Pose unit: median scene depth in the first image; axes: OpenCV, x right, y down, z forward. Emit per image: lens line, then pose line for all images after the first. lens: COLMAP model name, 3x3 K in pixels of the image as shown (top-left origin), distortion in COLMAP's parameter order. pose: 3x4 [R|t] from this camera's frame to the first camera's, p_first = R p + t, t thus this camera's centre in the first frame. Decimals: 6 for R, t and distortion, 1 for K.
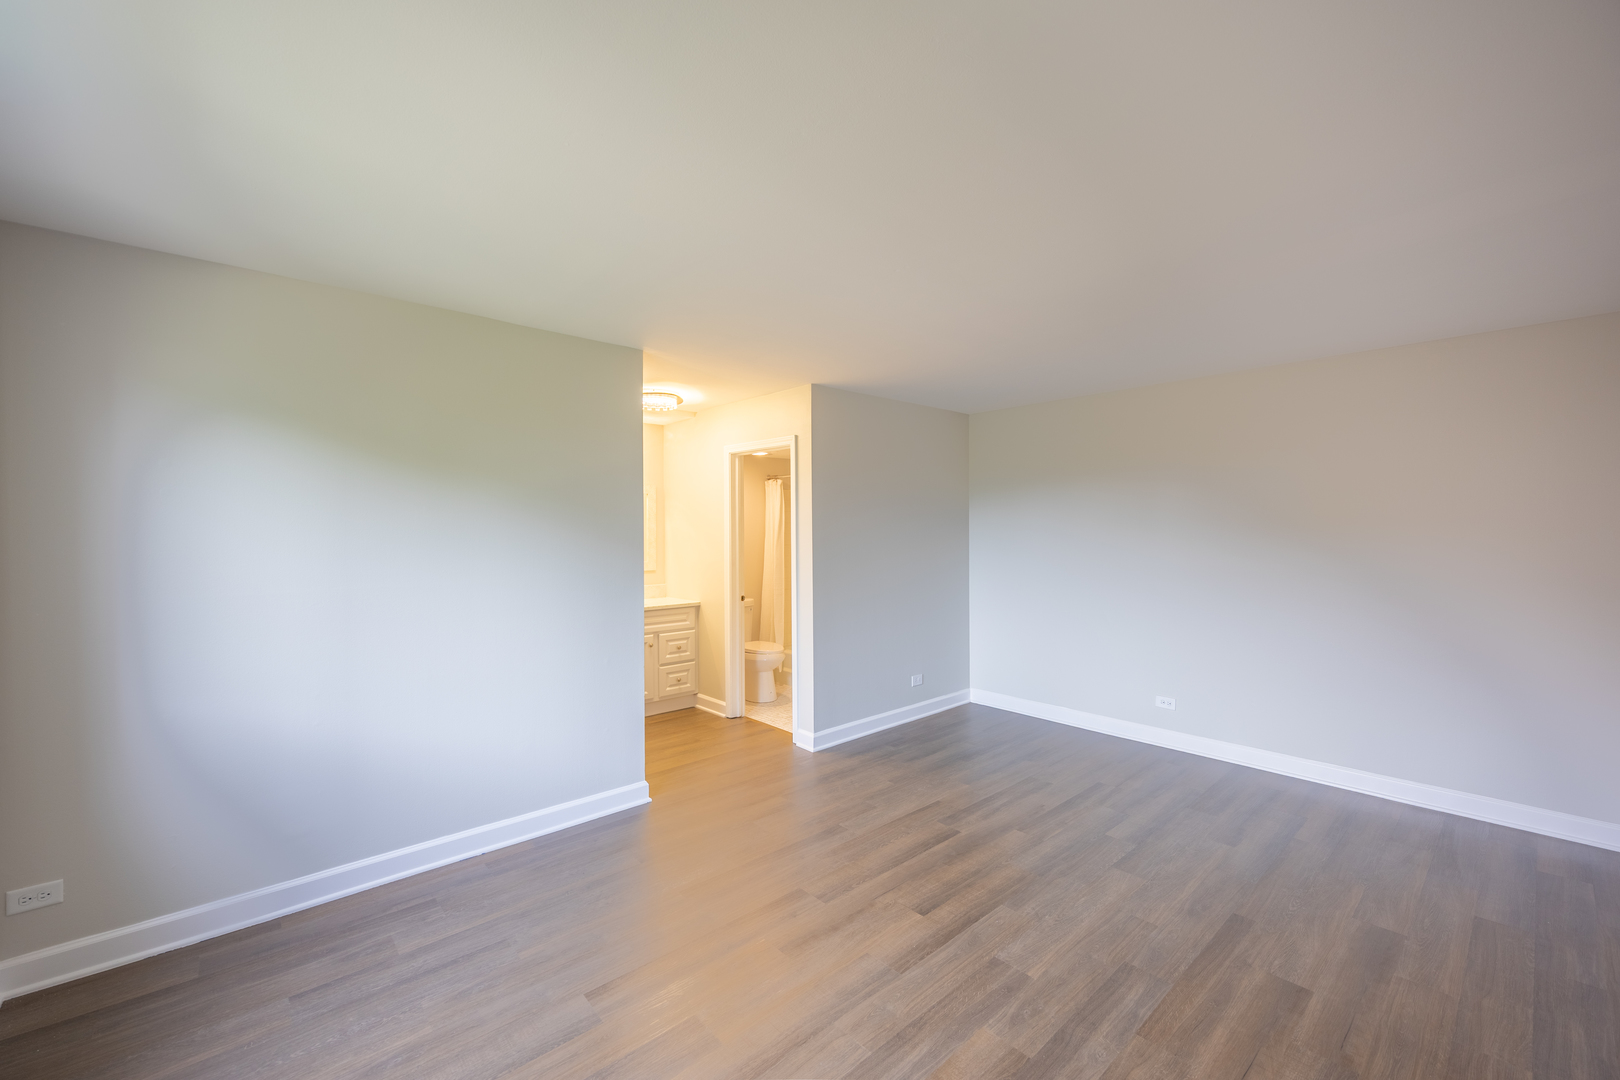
lens RADIAL K [[647.7, 0, 803.4], [0, 647.7, 543.7], [0, 0, 1]] dist [0.007607, 0.000185]
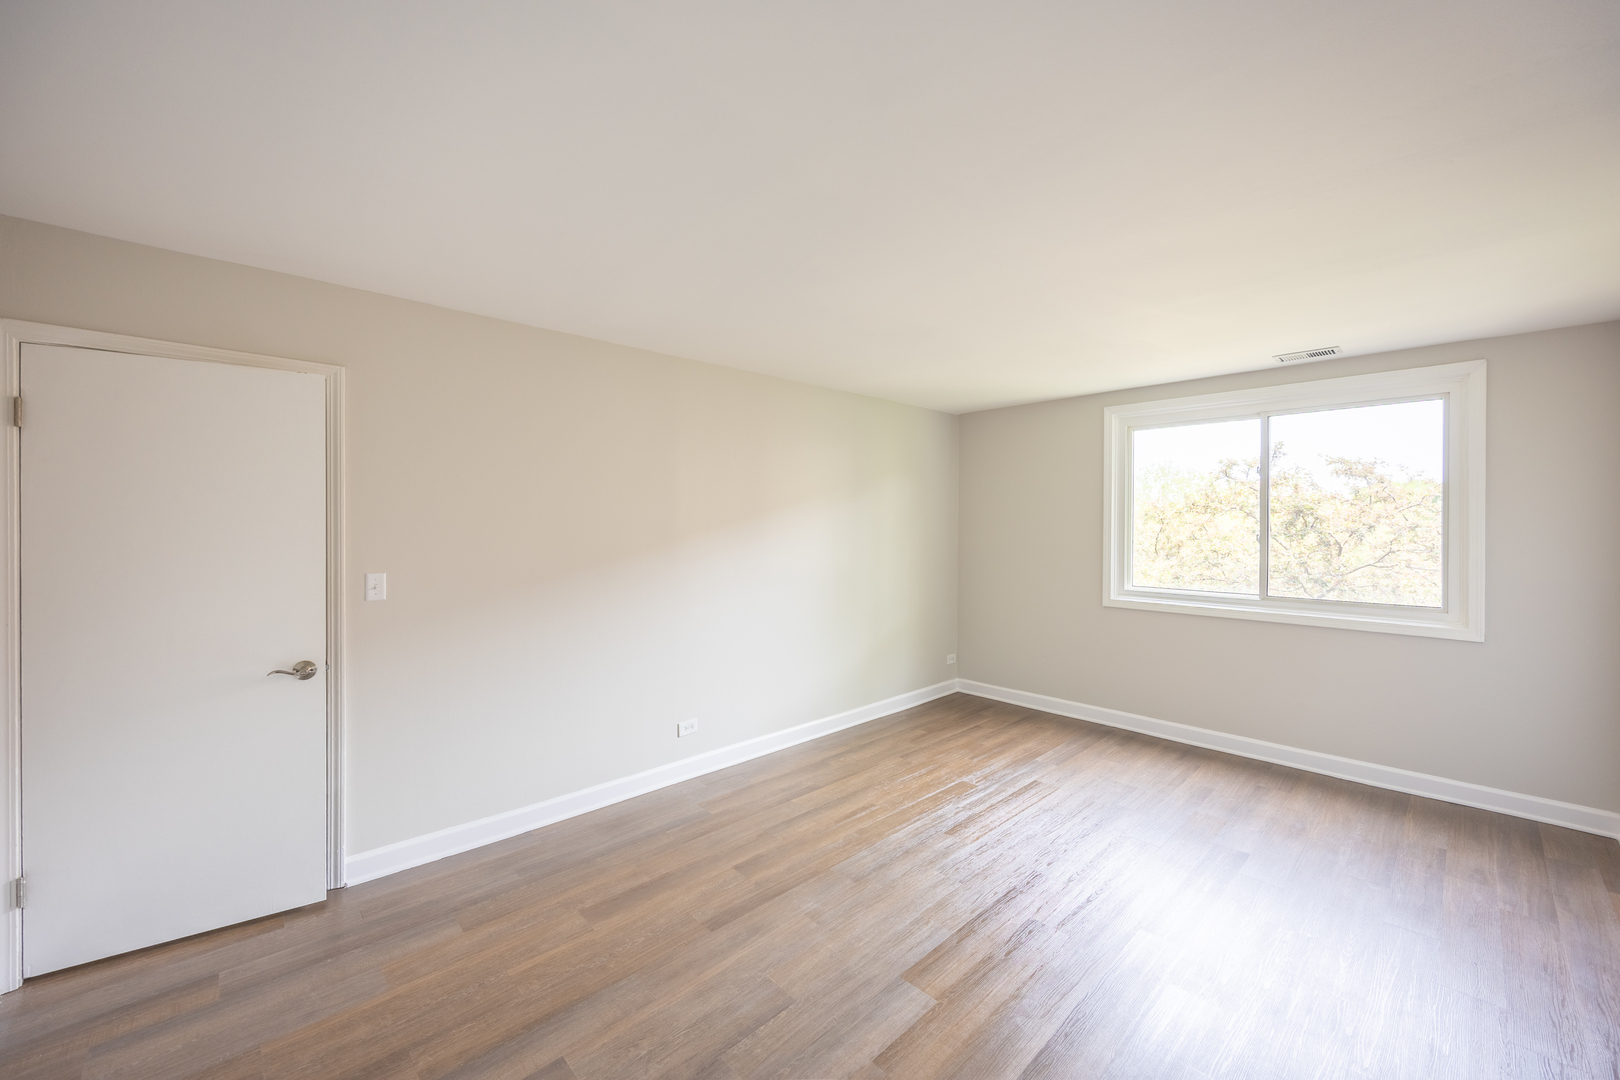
lens RADIAL K [[626.0, 0, 811.1], [0, 626.0, 524.0], [0, 0, 1]] dist [0.001752, 0.000152]
pose [[-0.999308, 0.001337, -0.037170, 0.335483], [0.000431, 0.999703, 0.024368, -0.030277], [0.037192, 0.024335, -0.999012, 1.163042]]
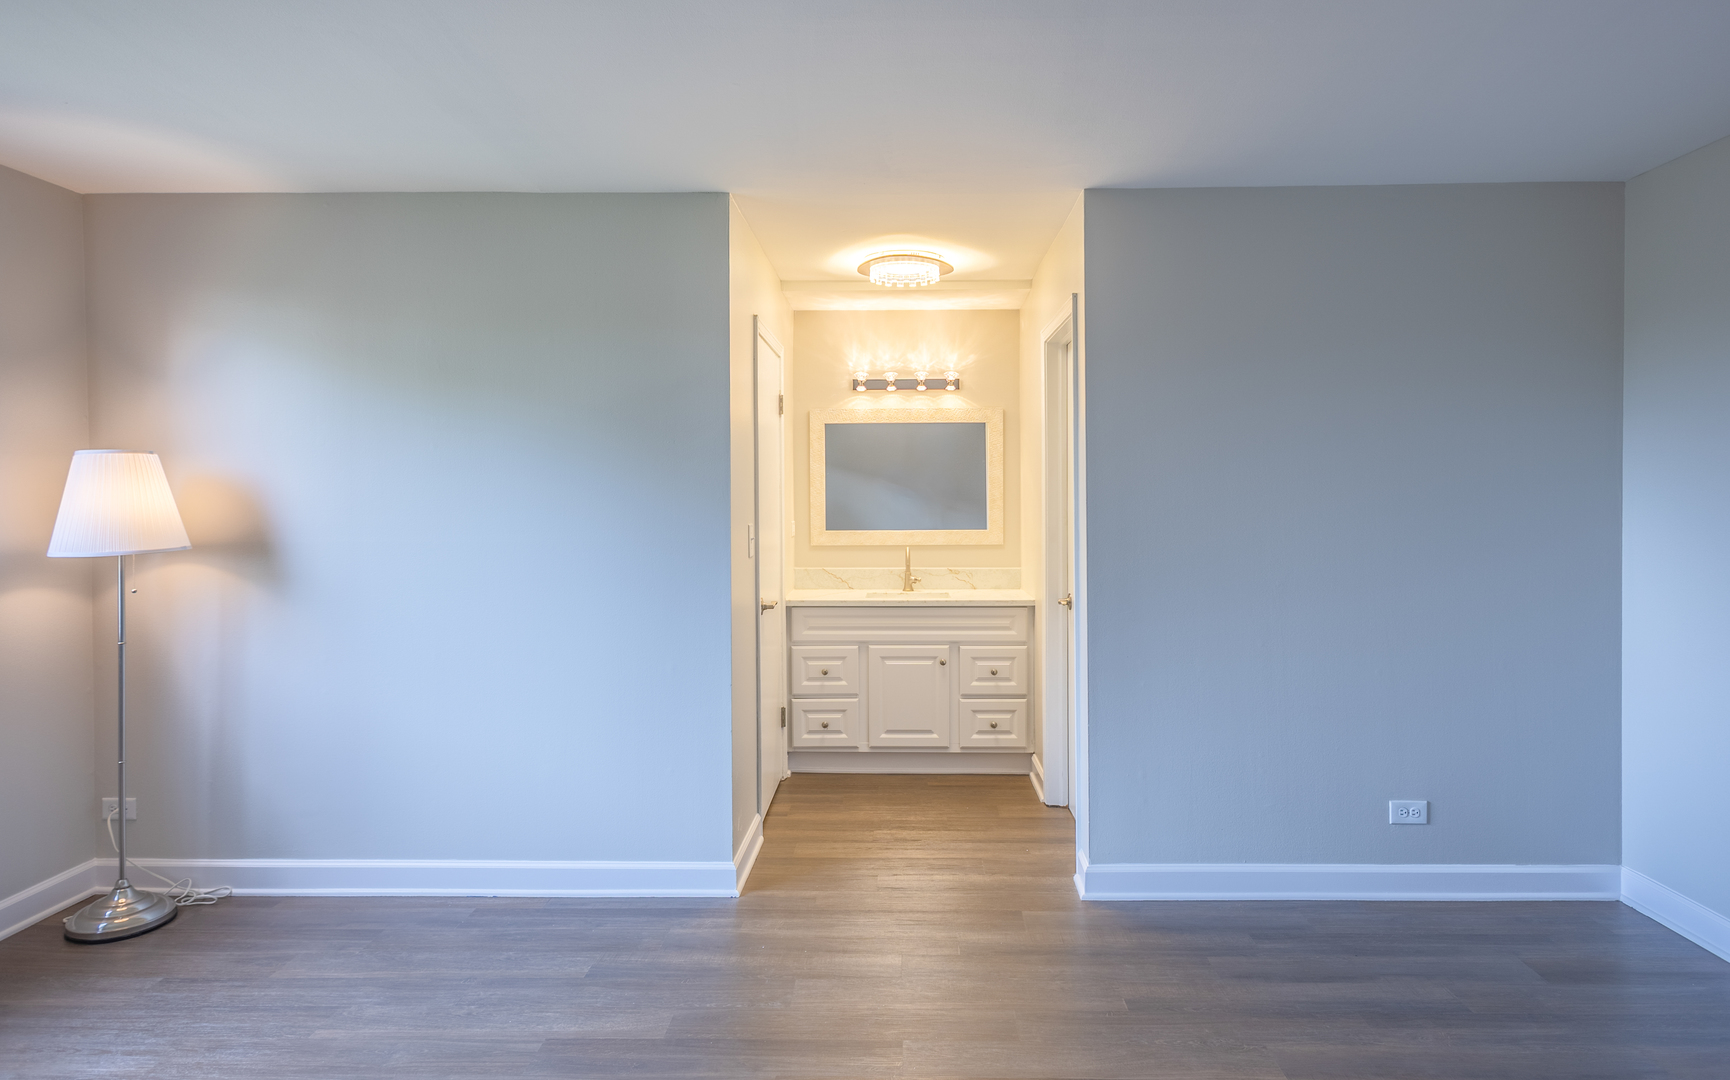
lens RADIAL K [[960.6, 0, 898.4], [0, 960.6, 504.8], [0, 0, 1]] dist [0.008943, 0.000660]
pose [[0.739268, 0.005598, -0.673388, 0.440795], [-0.014095, 0.999875, -0.007162, 0.014186], [0.673264, 0.014786, 0.739254, 0.342073]]
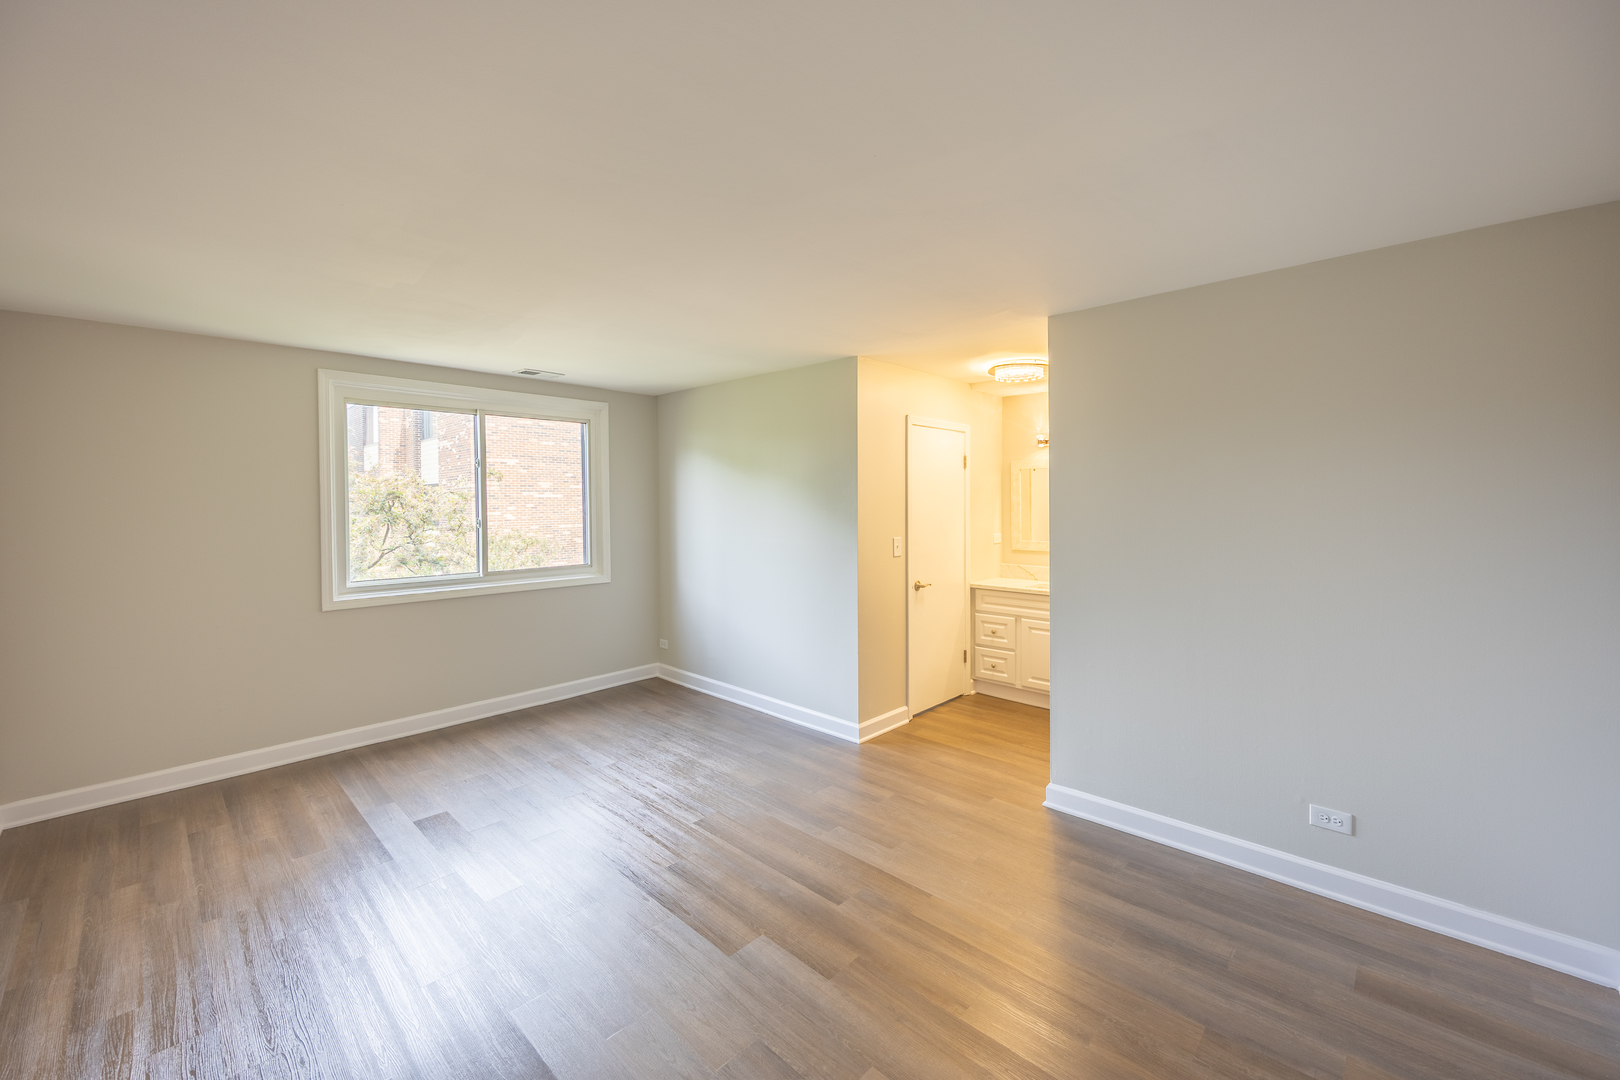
lens RADIAL K [[643.1, 0, 801.7], [0, 643.1, 519.5], [0, 0, 1]] dist [-0.001051, -0.000126]
pose [[0.080216, 0.026406, -0.996428, 0.765105], [-0.017317, 0.999535, 0.025094, -0.026636], [0.996627, 0.015242, 0.080635, 0.684102]]
